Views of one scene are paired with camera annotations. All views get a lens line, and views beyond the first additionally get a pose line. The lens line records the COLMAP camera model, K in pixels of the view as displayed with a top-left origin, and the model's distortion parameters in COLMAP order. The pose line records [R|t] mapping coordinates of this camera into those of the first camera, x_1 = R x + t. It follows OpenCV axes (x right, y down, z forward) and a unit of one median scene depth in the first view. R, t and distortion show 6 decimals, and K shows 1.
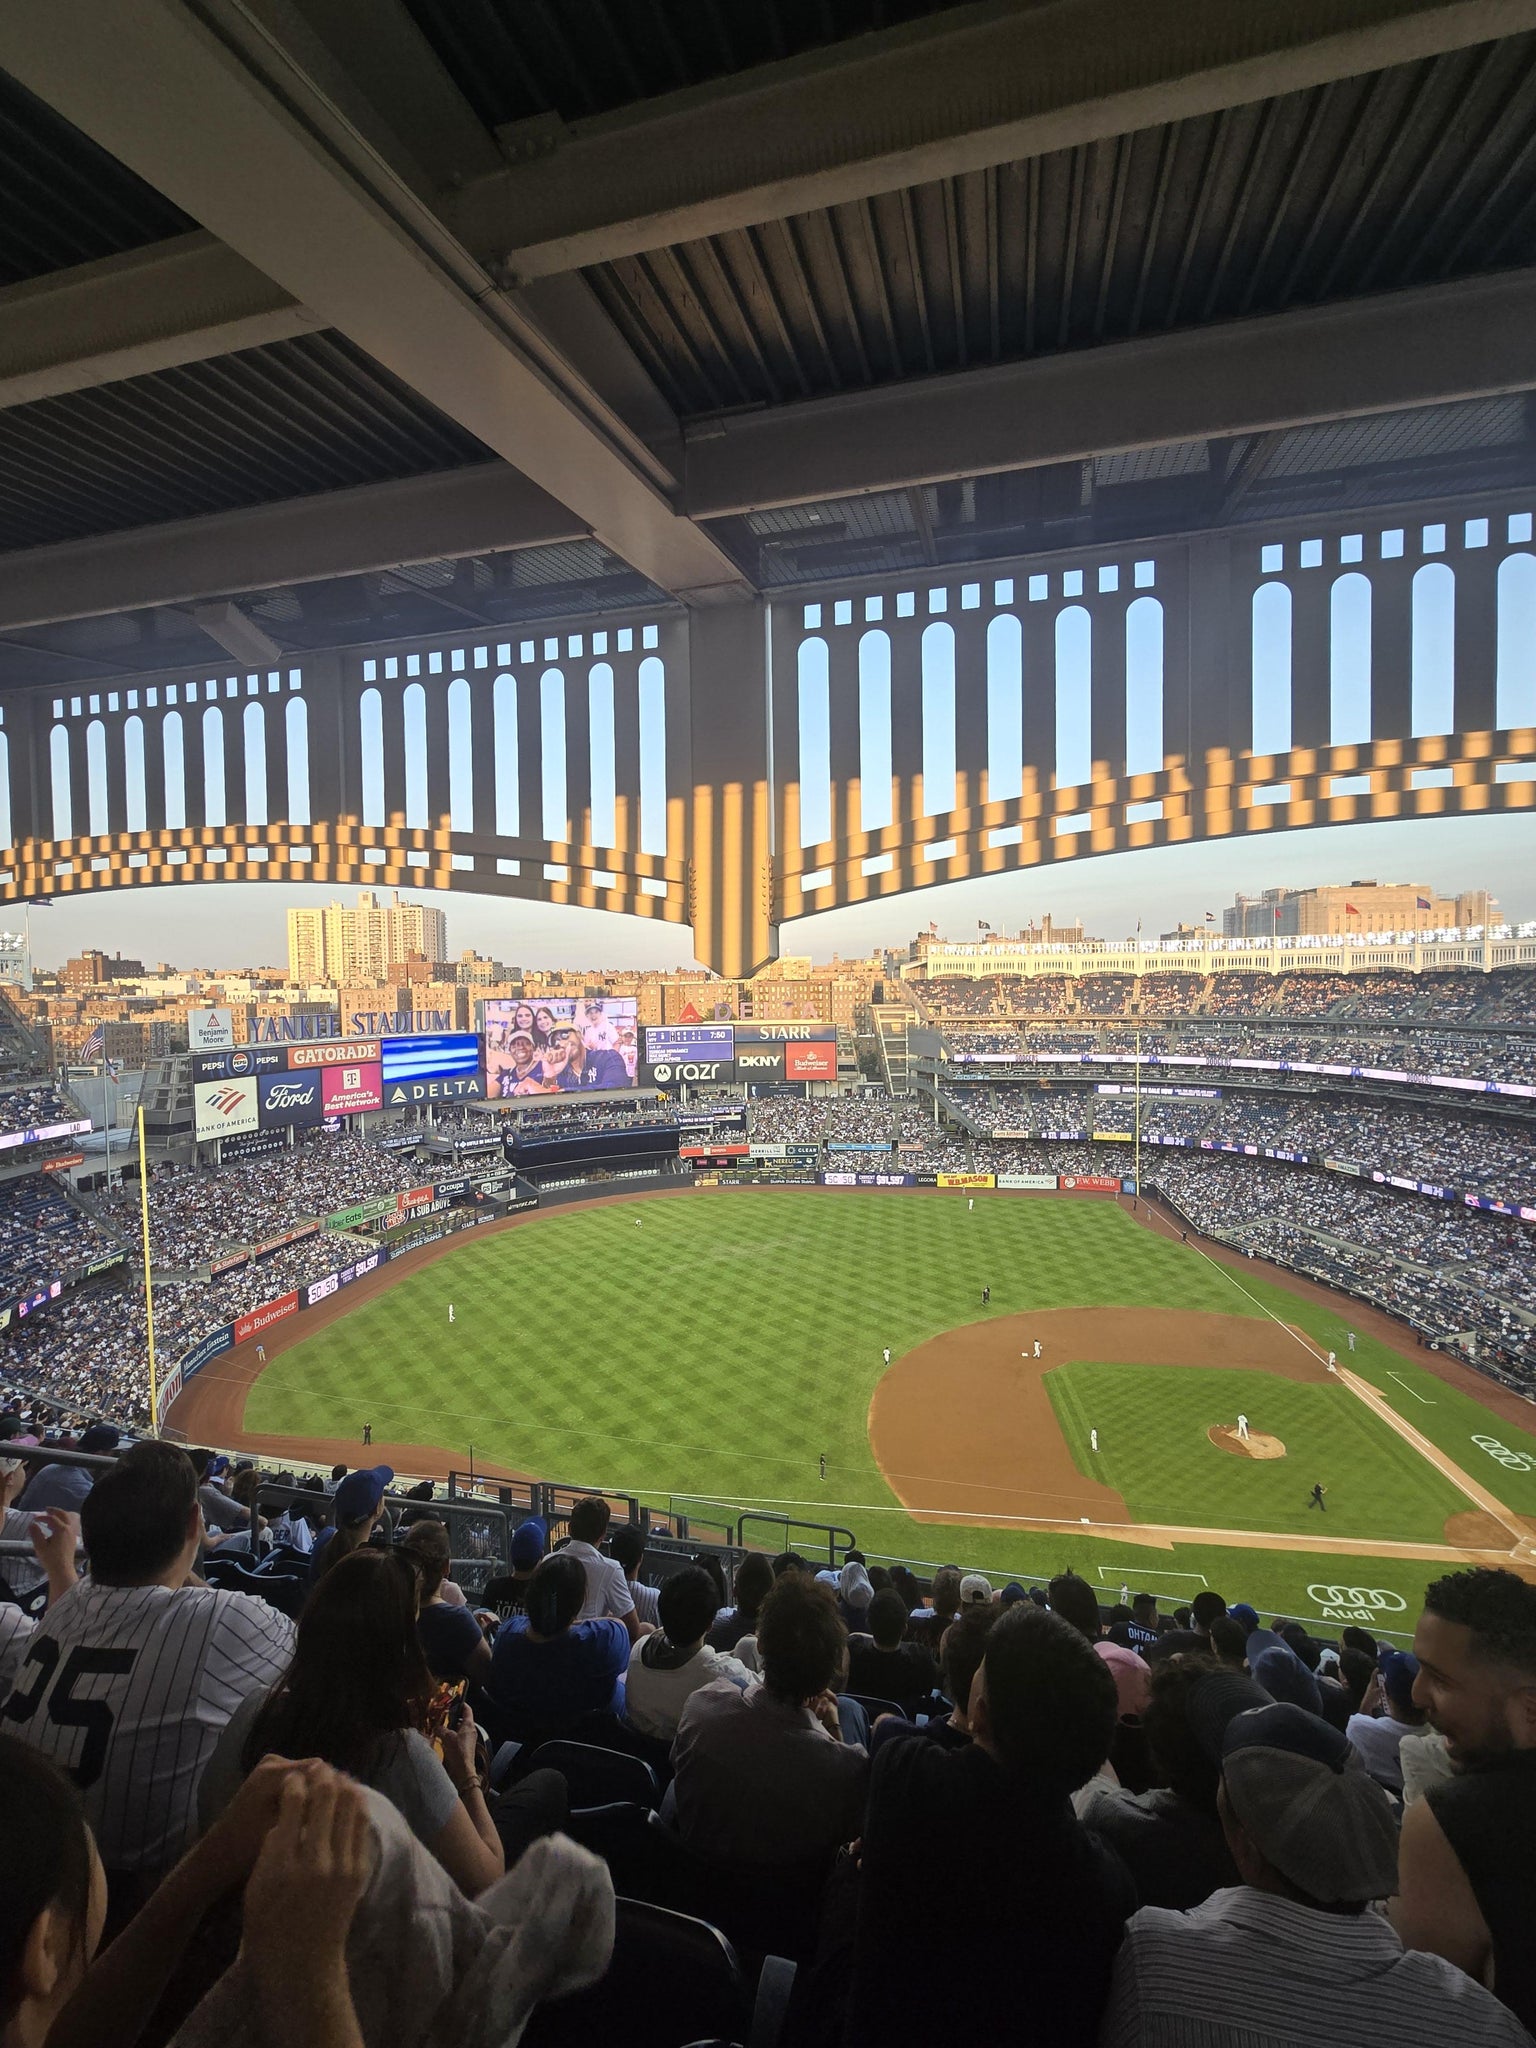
lens RADIAL K [[900.0, 0, 762.8], [0, 900.0, 1021.6], [0, 0, 1]] dist [-0.001637, 0.000070]
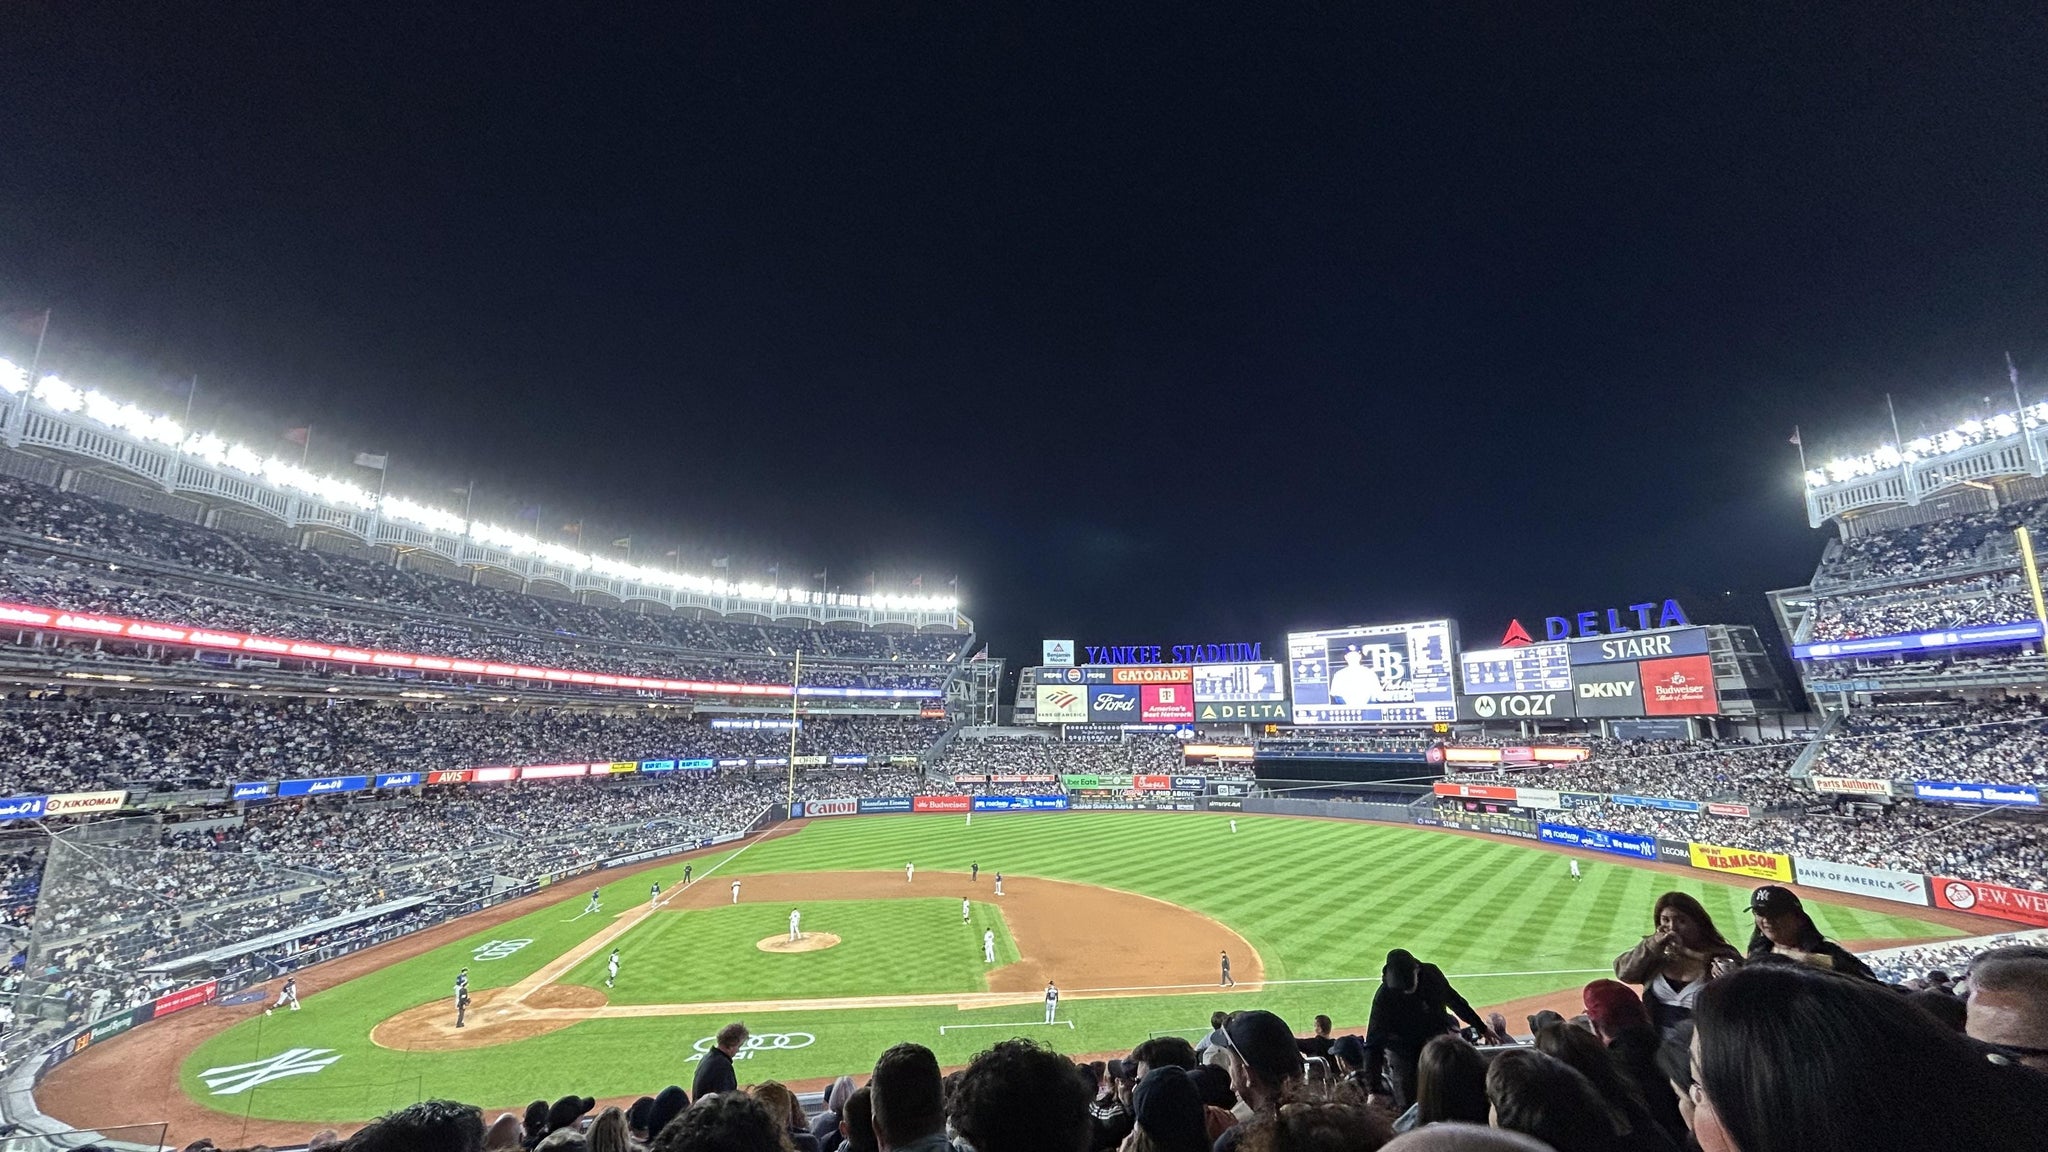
lens RADIAL K [[830.6, 0, 1026.6], [0, 830.6, 568.0], [0, 0, 1]] dist [0.003504, 0.000172]
pose [[0.281928, -0.176436, -0.943073, 0.708548], [-0.043656, 0.979569, -0.196315, 0.137441], [0.958442, 0.096518, 0.268465, 0.491551]]
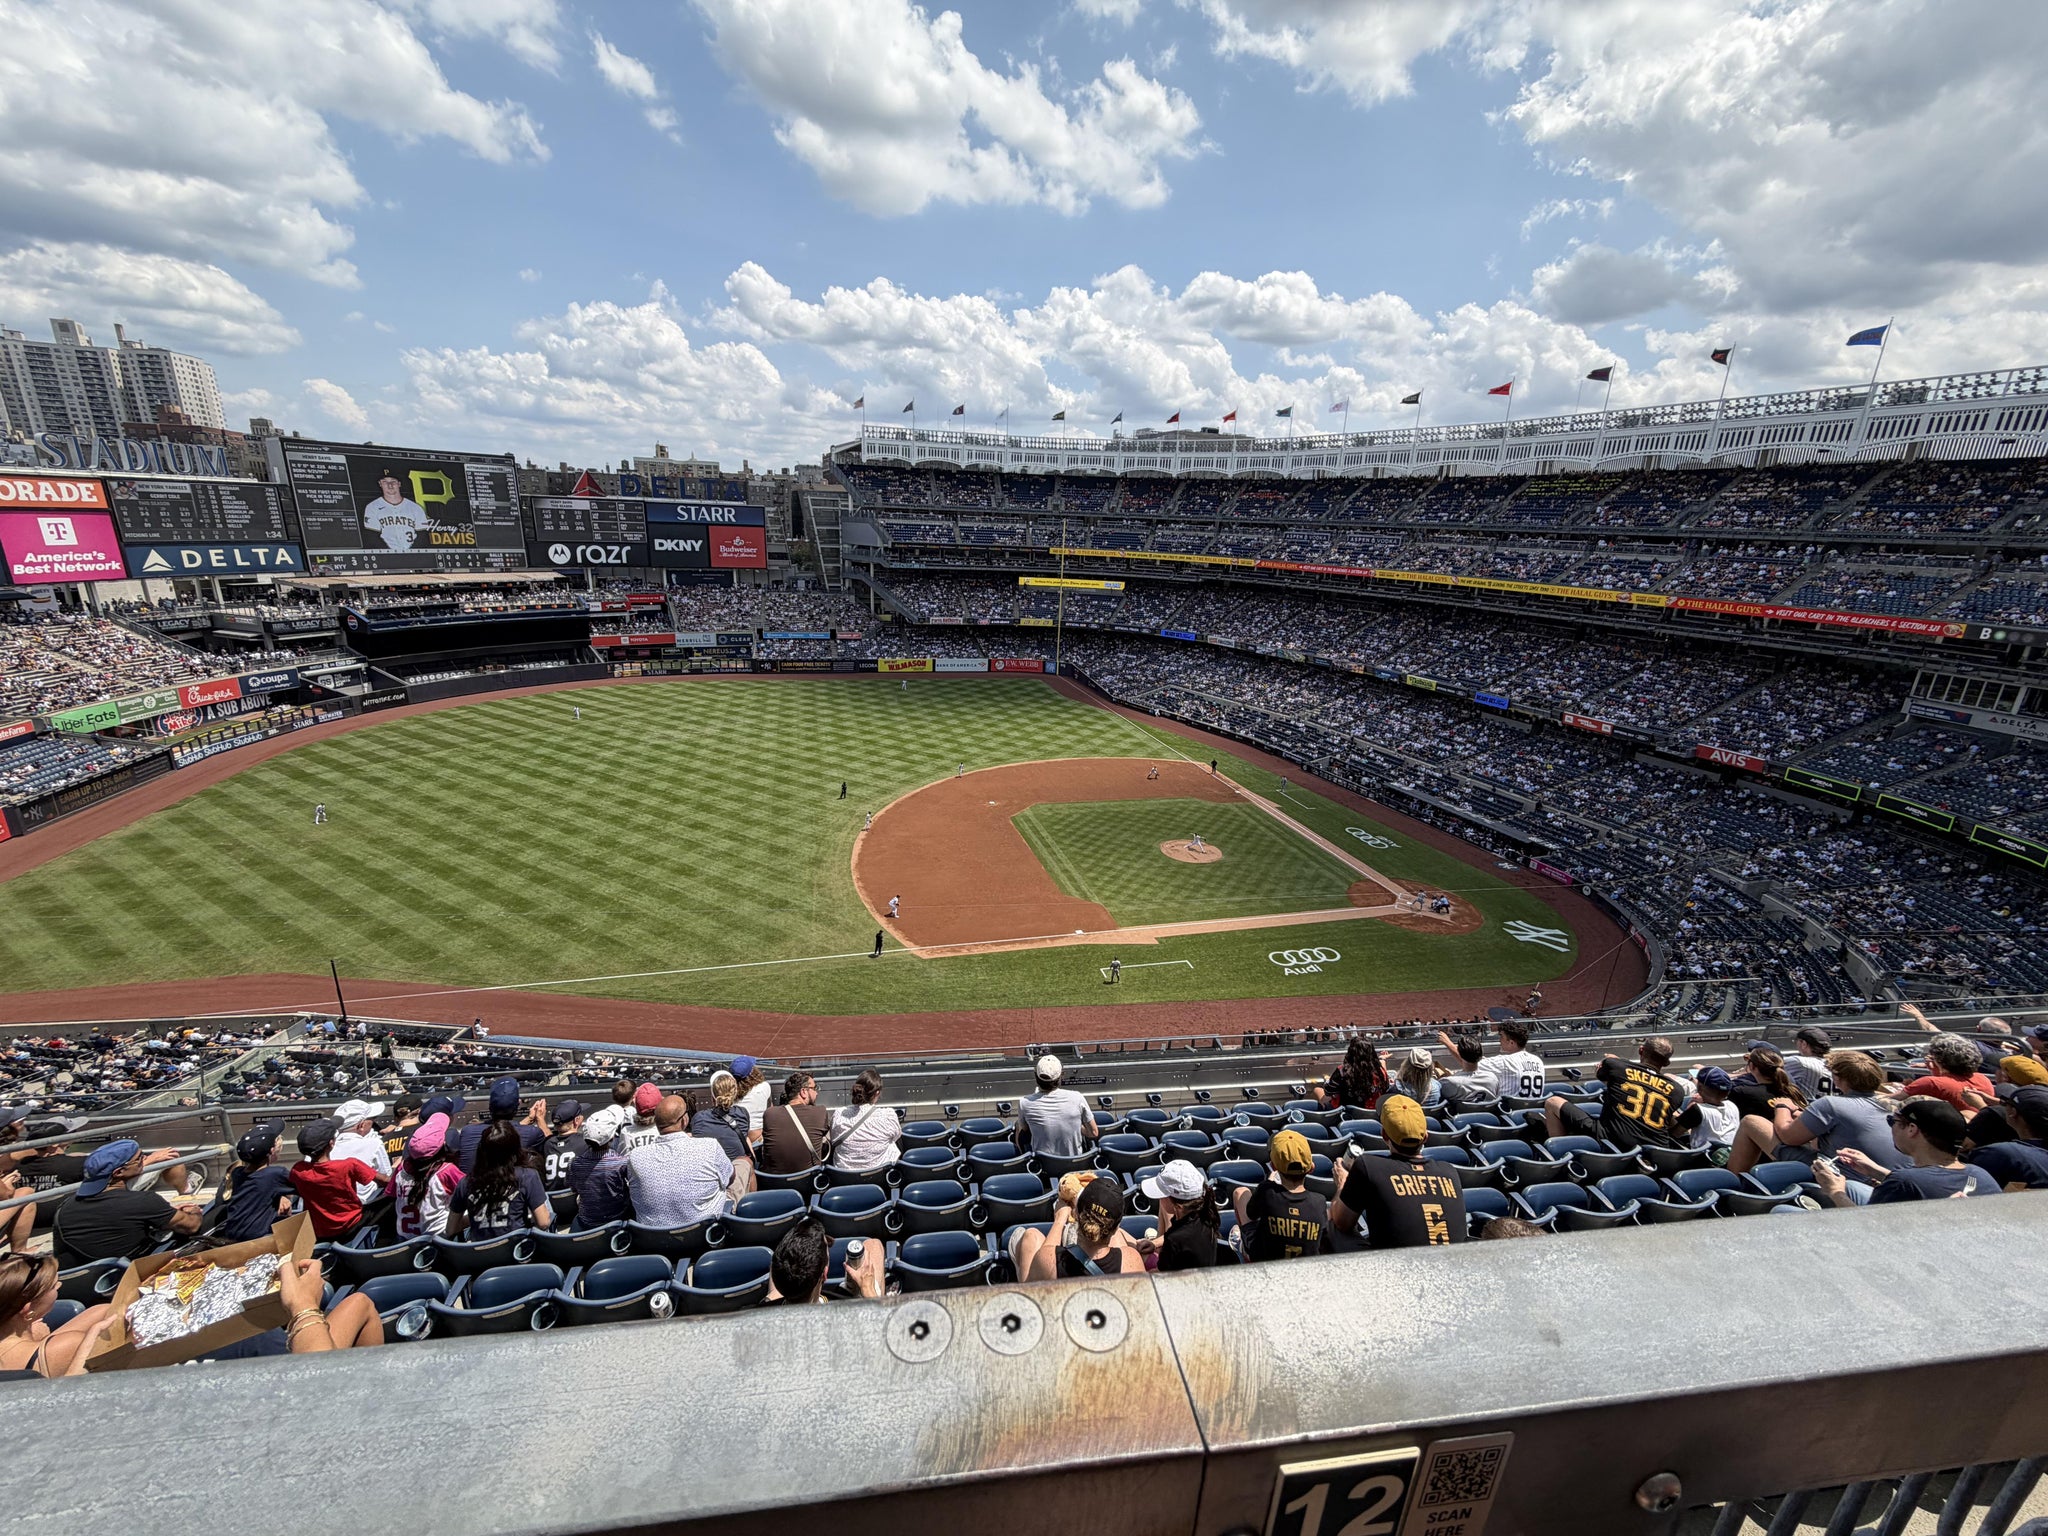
lens RADIAL K [[810.8, 0, 1021.2], [0, 810.8, 767.8], [0, 0, 1]] dist [0.000227, 0.000202]
pose [[0.919688, -0.065452, 0.387156, -0.023964], [-0.036409, 0.967546, 0.250060, 0.060550], [-0.390958, -0.244073, 0.887457, 0.105424]]
